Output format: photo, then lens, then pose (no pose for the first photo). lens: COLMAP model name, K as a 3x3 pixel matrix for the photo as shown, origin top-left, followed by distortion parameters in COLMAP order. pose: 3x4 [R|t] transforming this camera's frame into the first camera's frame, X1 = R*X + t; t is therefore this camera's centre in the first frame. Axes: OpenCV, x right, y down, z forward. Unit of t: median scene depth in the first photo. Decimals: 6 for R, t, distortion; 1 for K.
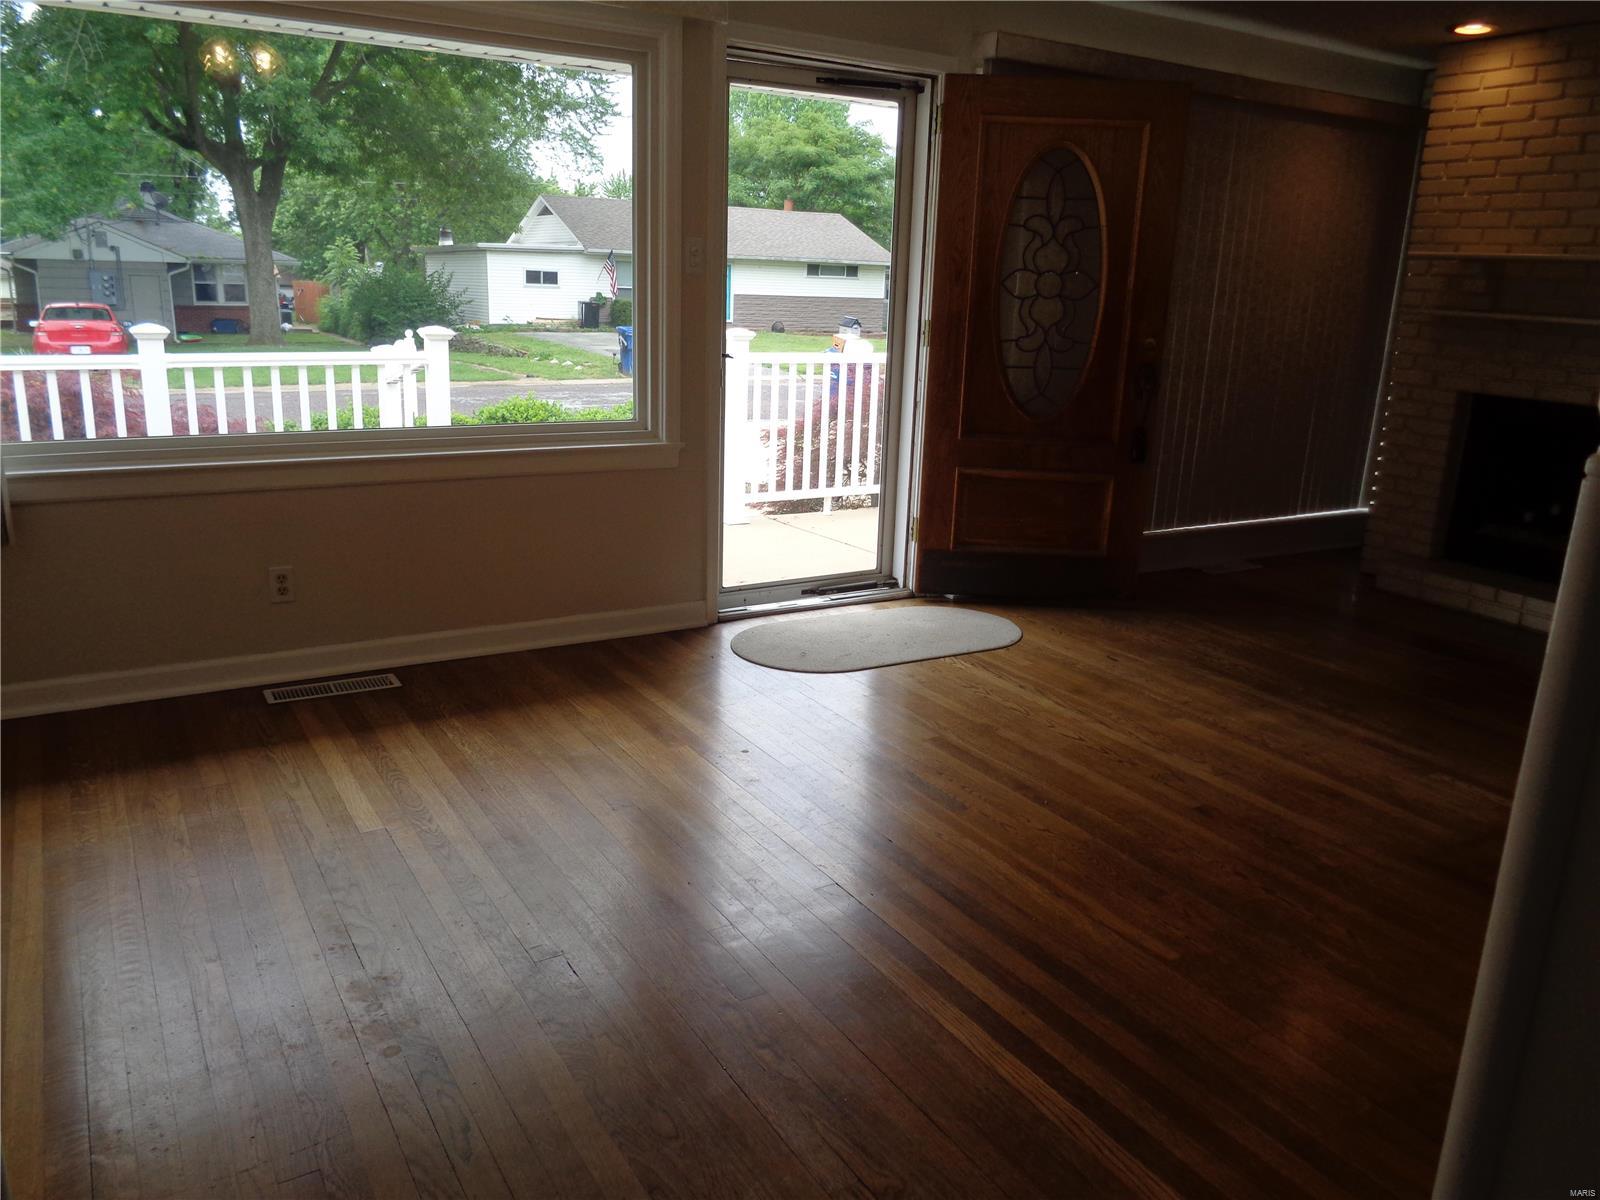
lens RADIAL K [[1195.9, 0, 787.8], [0, 1195.9, 596.1], [0, 0, 1]] dist [-0.014256, 0.005792]
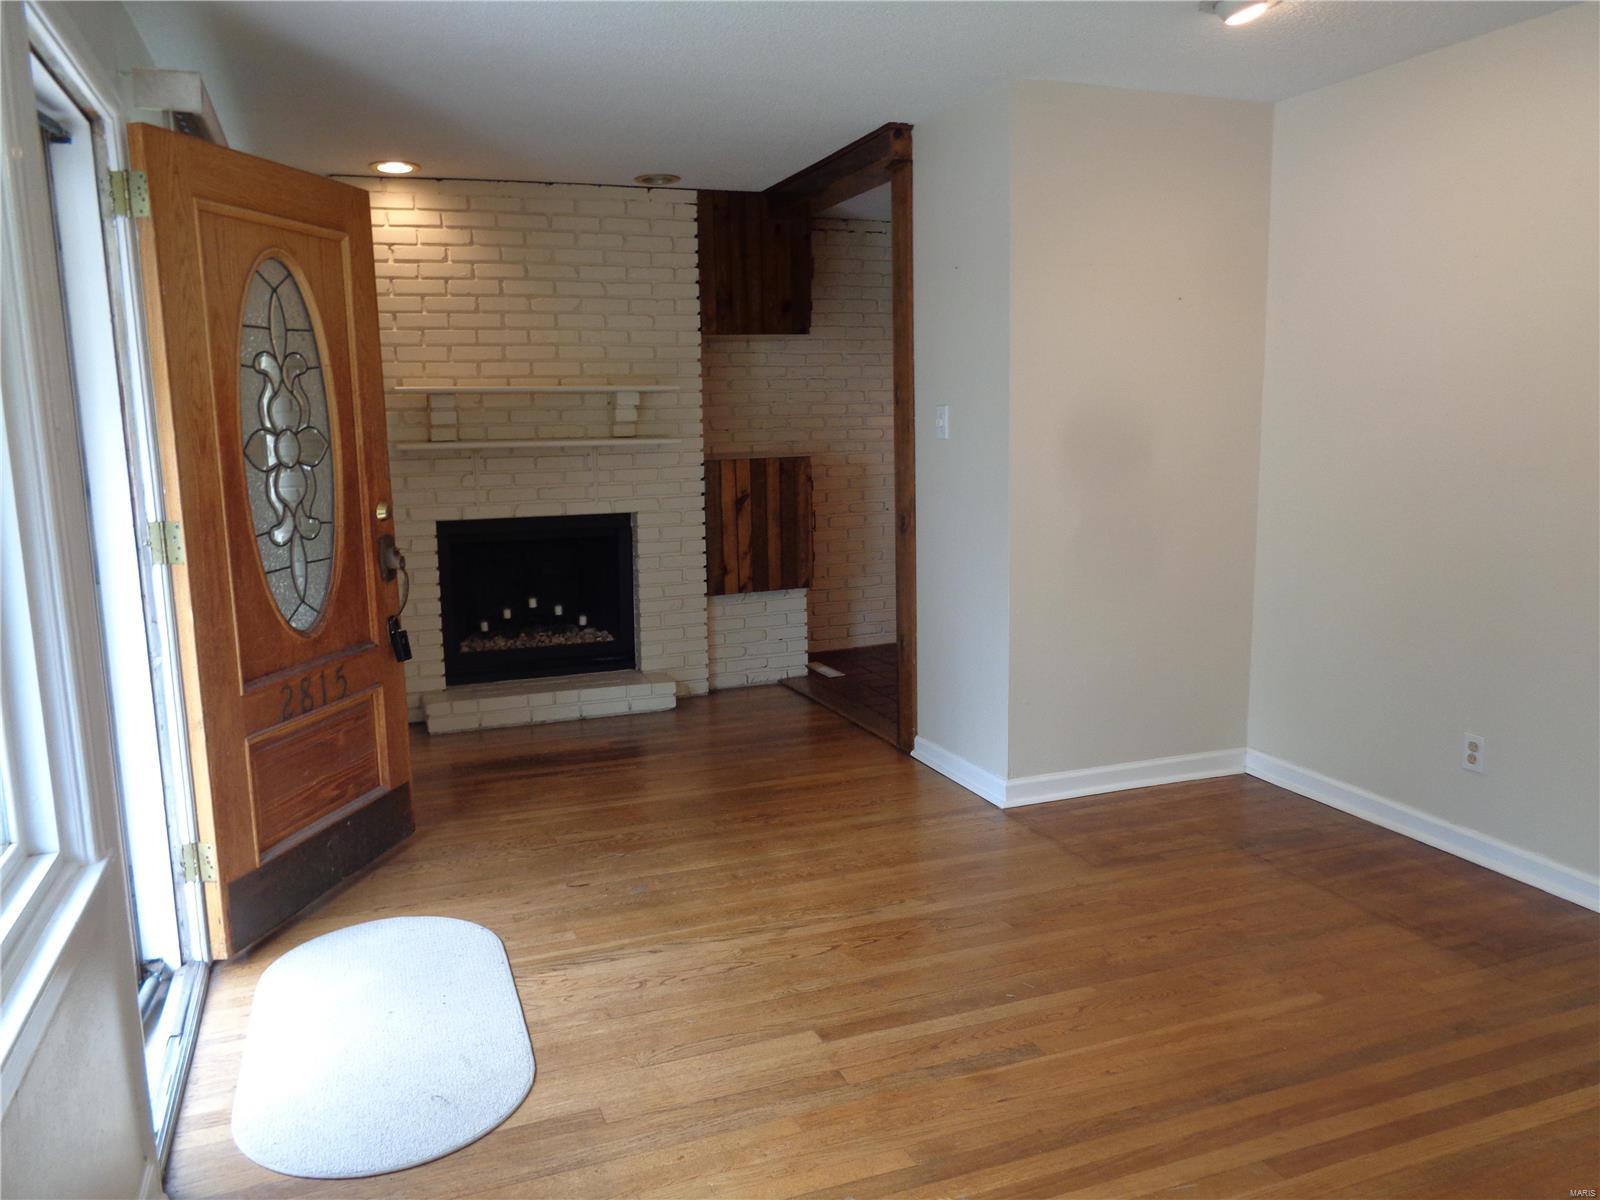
lens RADIAL K [[1188.5, 0, 805.5], [0, 1188.5, 600.0], [0, 0, 1]] dist [-0.013385, 0.004853]
pose [[0.175958, -0.197451, 0.964392, -0.429577], [0.283046, 0.948455, 0.142544, -0.197439], [-0.942827, 0.247885, 0.222776, 0.604776]]
